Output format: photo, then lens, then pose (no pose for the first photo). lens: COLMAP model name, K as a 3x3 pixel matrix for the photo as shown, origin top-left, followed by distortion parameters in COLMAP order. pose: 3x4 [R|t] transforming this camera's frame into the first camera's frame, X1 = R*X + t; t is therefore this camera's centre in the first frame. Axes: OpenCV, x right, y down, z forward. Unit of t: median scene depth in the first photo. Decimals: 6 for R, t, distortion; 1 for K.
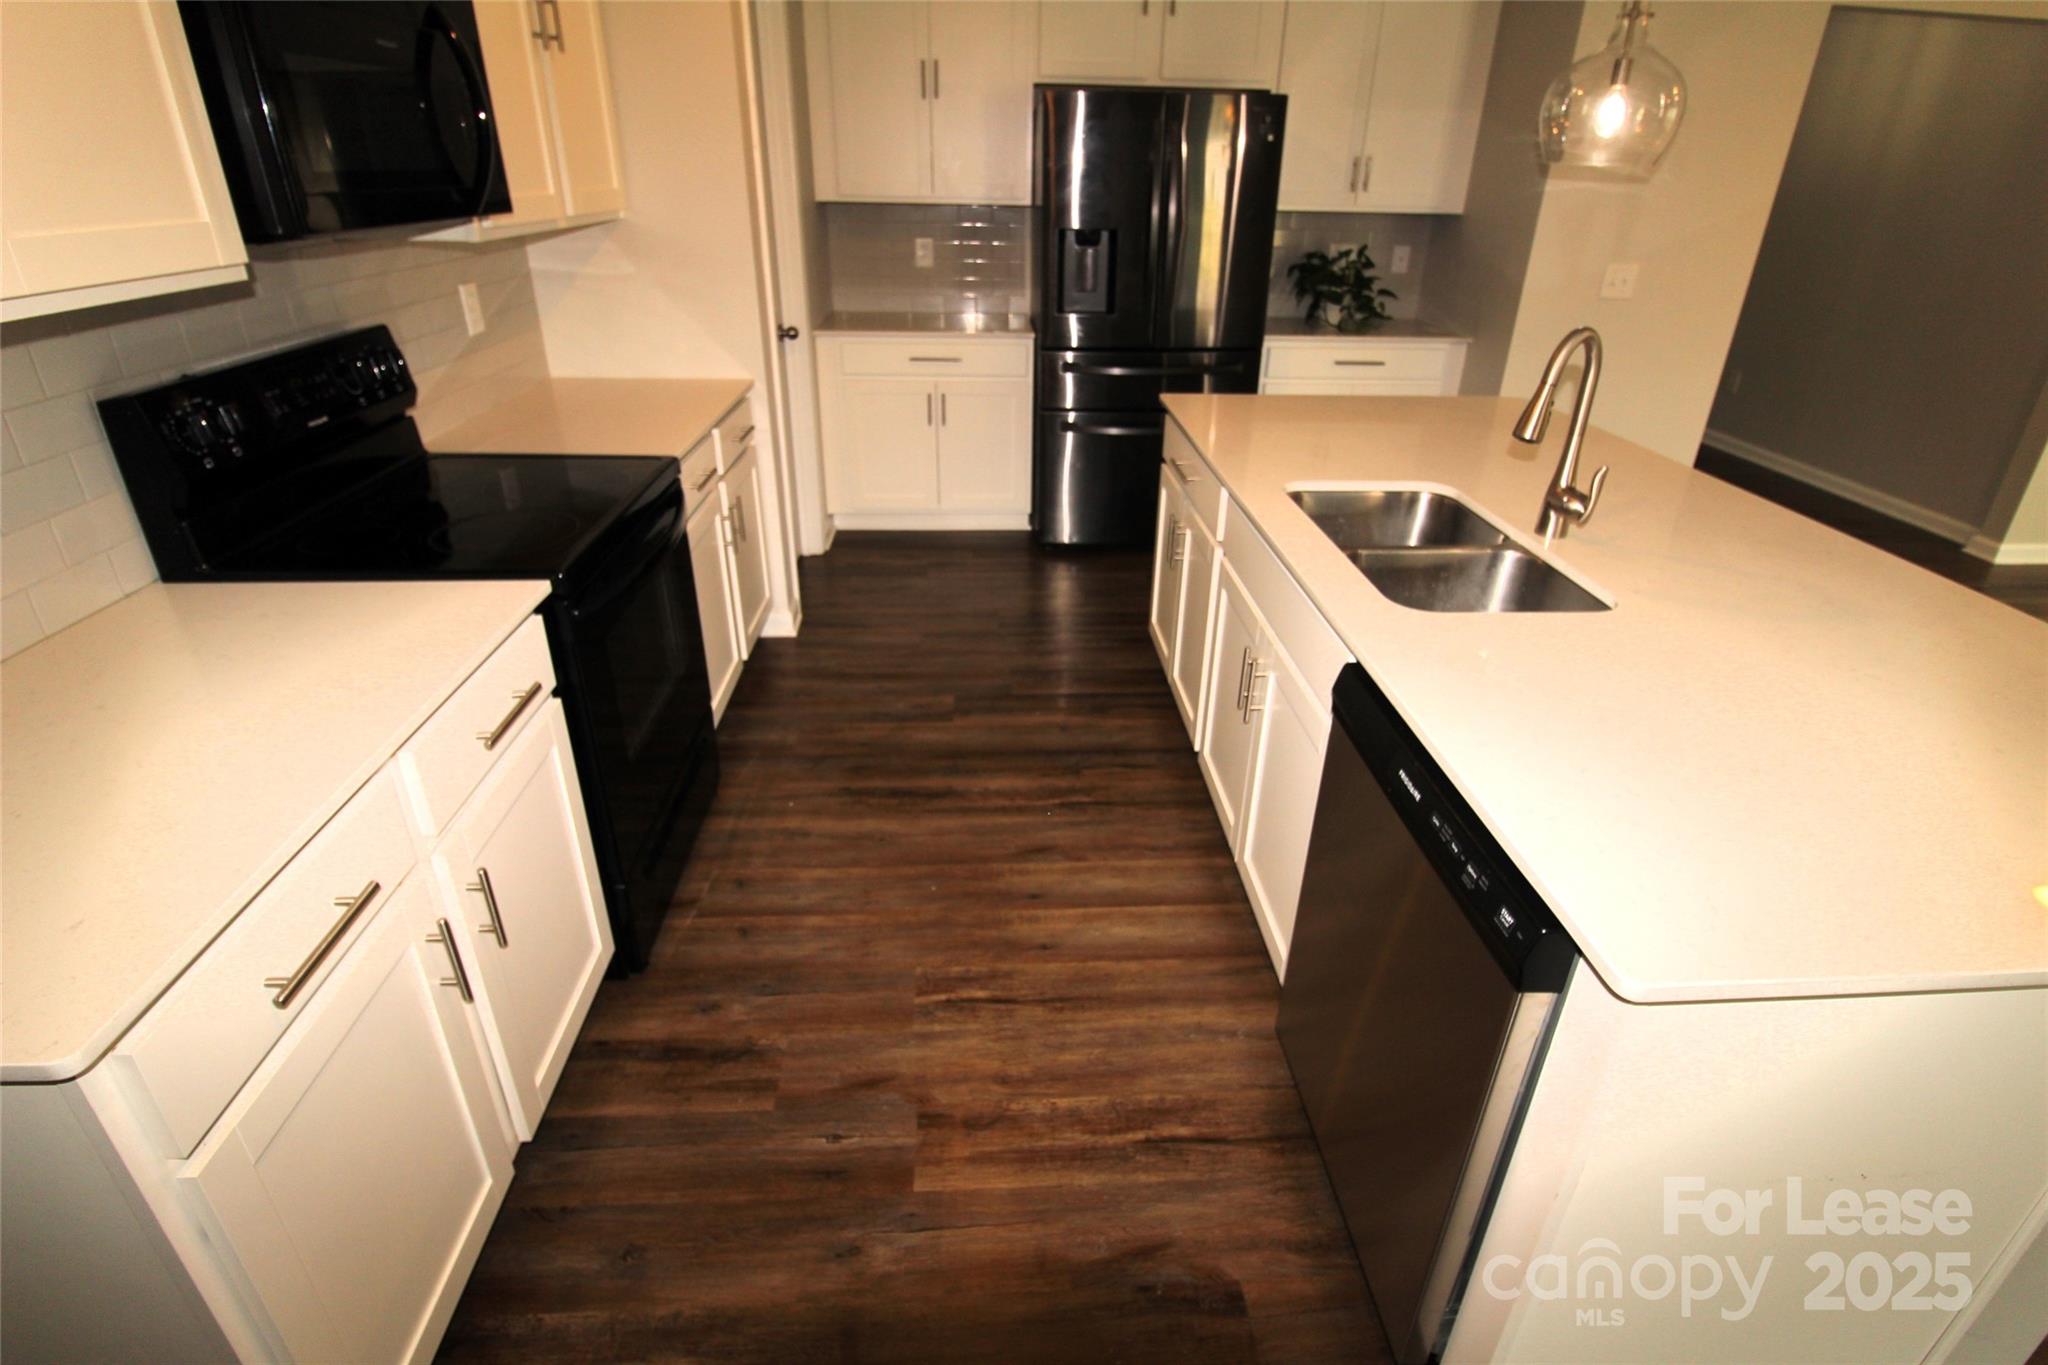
lens RADIAL K [[1003.6, 0, 1043.3], [0, 1003.6, 659.8], [0, 0, 1]] dist [-0.001375, -0.000994]
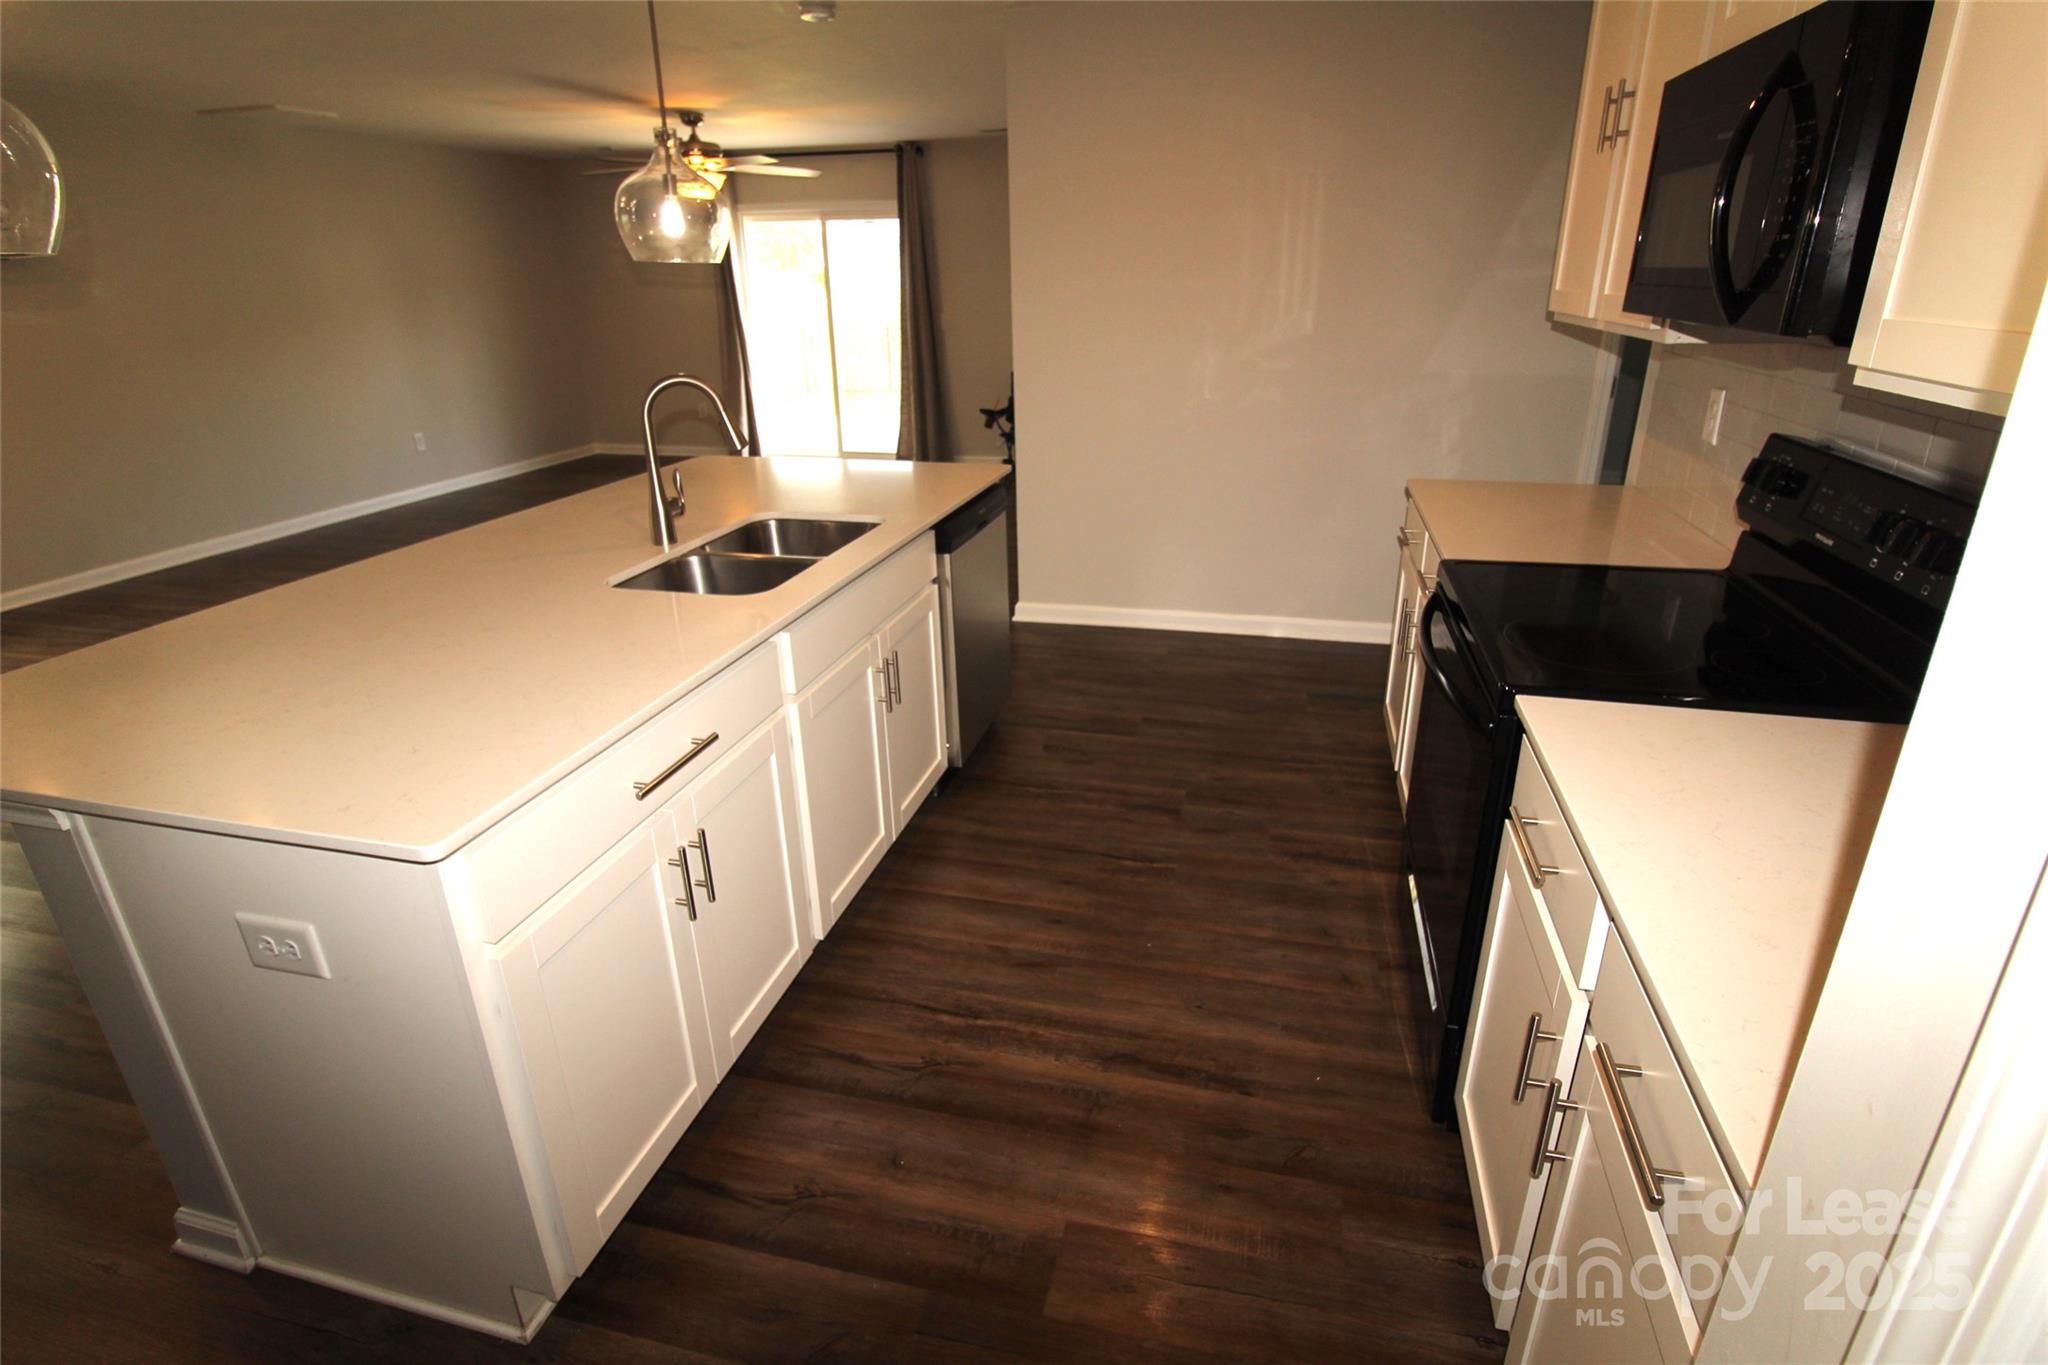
lens RADIAL K [[1003.6, 0, 1043.3], [0, 1003.6, 659.8], [0, 0, 1]] dist [-0.001375, -0.000994]
pose [[-0.955718, -0.105734, 0.274635, -0.249622], [0.130116, 0.685229, 0.716611, -0.697087], [-0.263958, 0.720612, -0.641128, 1.439377]]
